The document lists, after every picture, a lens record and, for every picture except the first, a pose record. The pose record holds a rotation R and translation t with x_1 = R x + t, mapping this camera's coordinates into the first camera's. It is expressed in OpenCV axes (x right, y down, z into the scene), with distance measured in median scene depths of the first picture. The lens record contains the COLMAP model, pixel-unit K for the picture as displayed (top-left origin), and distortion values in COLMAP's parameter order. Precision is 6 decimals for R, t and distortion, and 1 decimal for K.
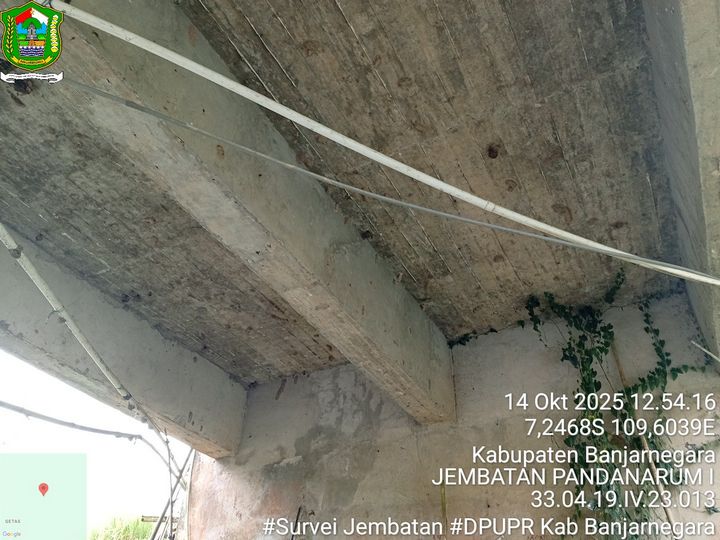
lens RADIAL K [[545.3, 0, 360.0], [0, 545.3, 270.0], [0, 0, 1]] dist [0.026762, -0.050573]
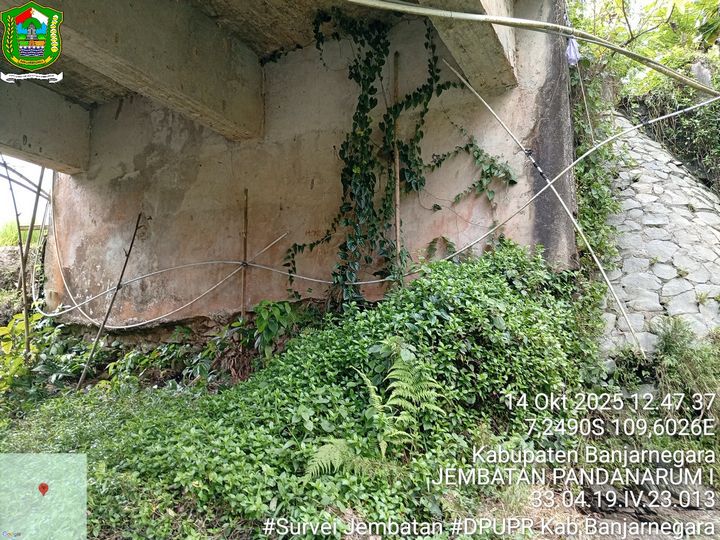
lens RADIAL K [[545.3, 0, 360.0], [0, 545.3, 270.0], [0, 0, 1]] dist [0.026762, -0.050573]
pose [[0.998676, -0.040510, 0.031714, 0.298724], [0.018477, 0.857723, 0.513780, -0.050689], [-0.048015, -0.512514, 0.857335, -0.078653]]
